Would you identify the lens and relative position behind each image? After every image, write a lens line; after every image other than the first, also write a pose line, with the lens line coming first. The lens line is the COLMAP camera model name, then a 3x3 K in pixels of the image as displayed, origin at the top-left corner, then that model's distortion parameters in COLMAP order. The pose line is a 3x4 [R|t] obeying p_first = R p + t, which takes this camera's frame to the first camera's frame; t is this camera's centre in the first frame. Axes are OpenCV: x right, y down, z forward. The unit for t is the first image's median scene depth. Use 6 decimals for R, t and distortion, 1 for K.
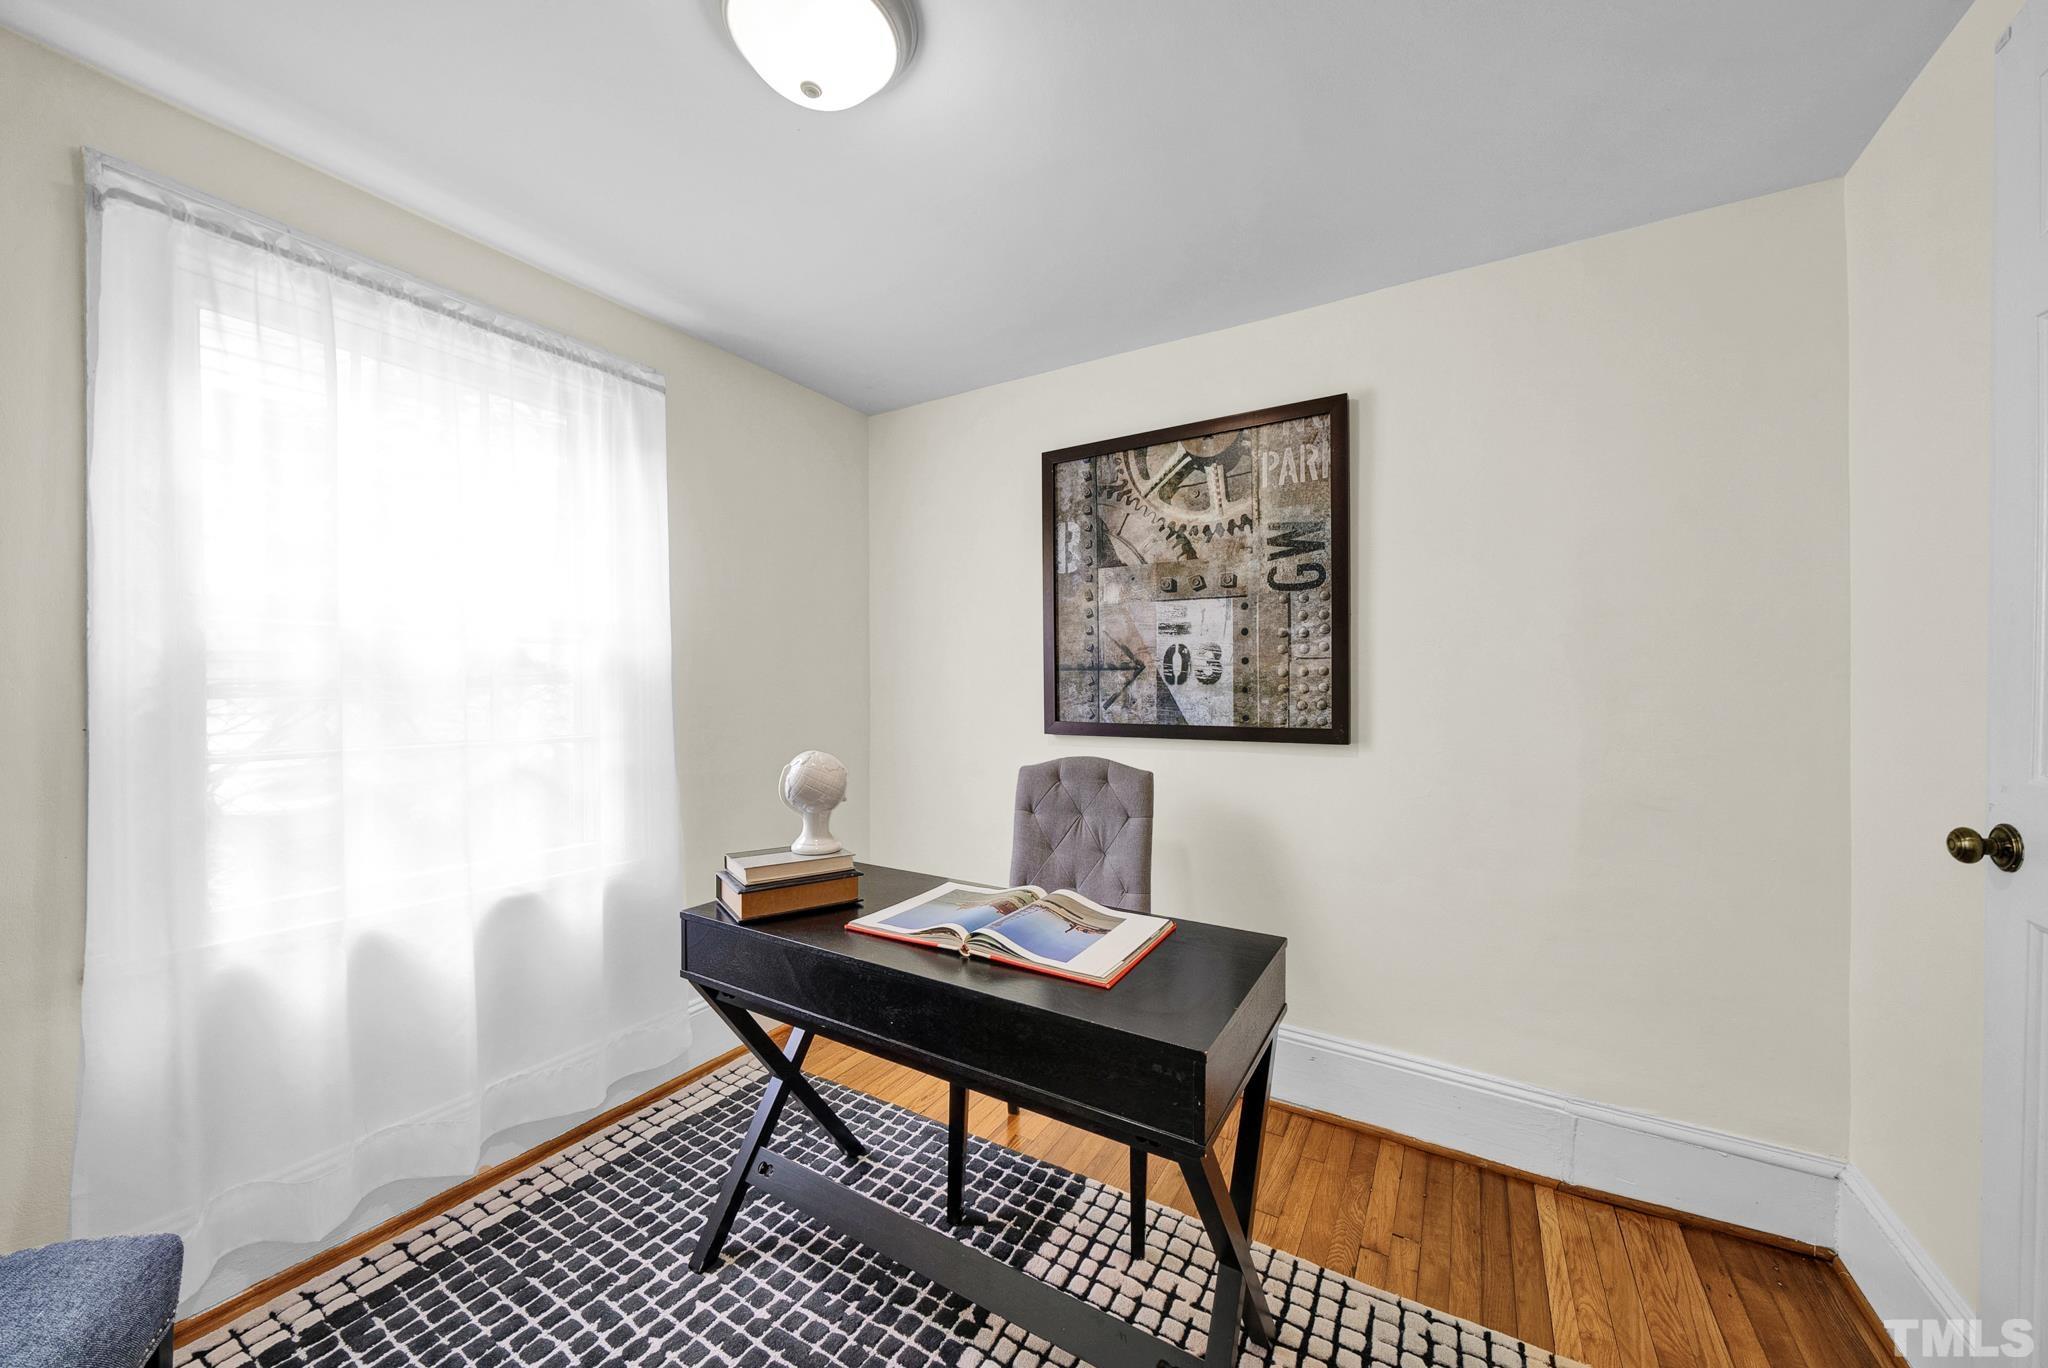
lens RADIAL K [[732.9, 0, 1019.7], [0, 732.9, 682.8], [0, 0, 1]] dist [-0.006297, -0.000451]
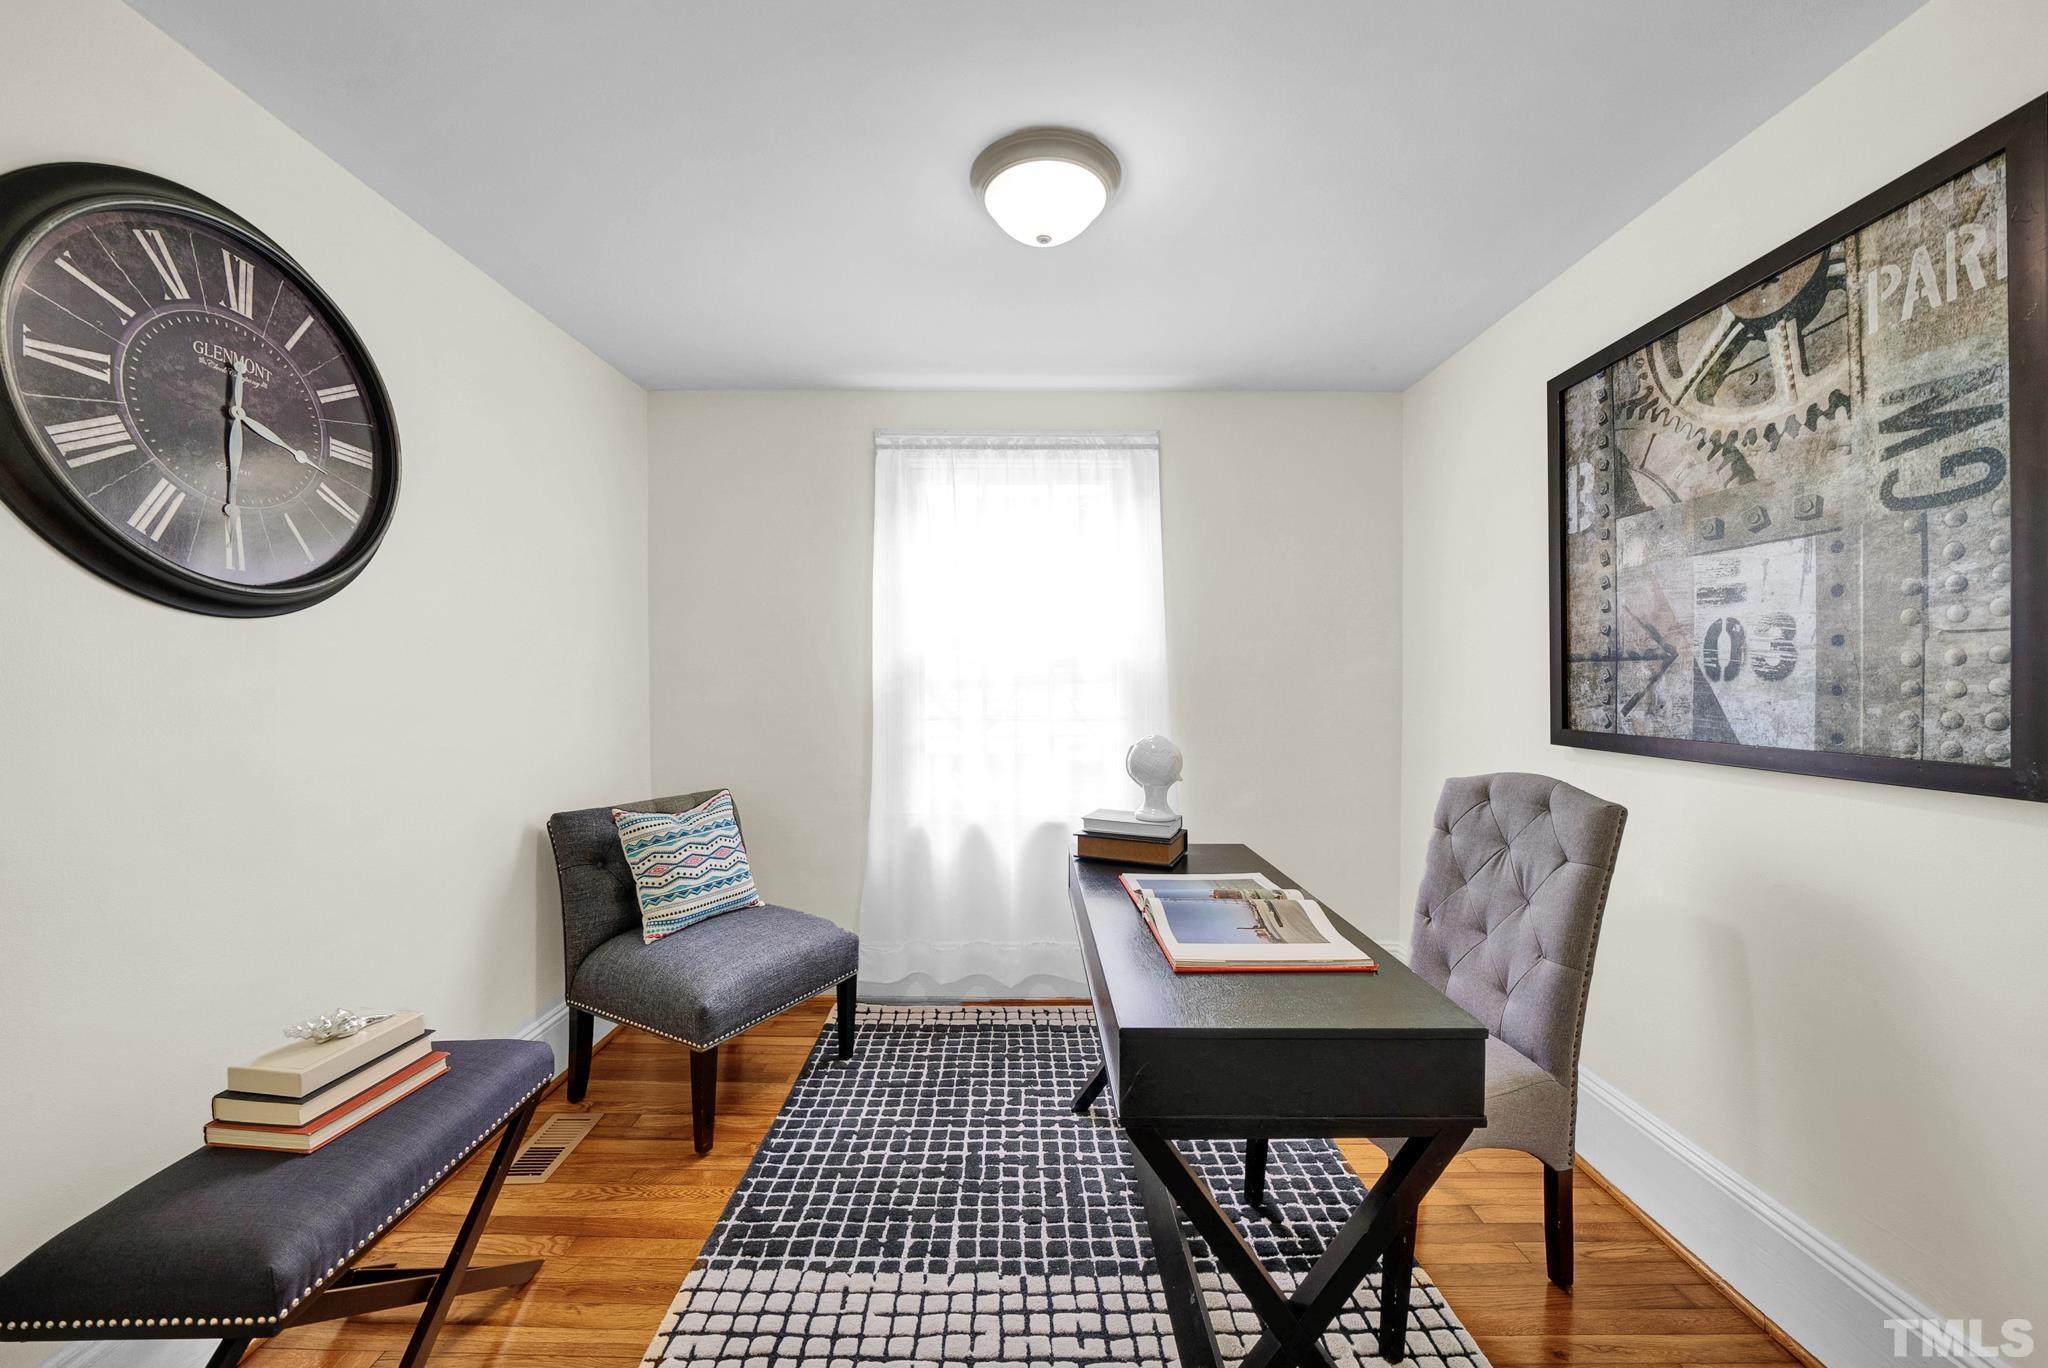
lens RADIAL K [[732.9, 0, 1019.3], [0, 732.9, 680.0], [0, 0, 1]] dist [-0.006297, -0.000451]
pose [[0.518820, 0.001254, -0.854882, 0.483524], [-0.000331, 0.999999, 0.001266, 0.001283], [0.854883, -0.000374, 0.518820, 0.146339]]
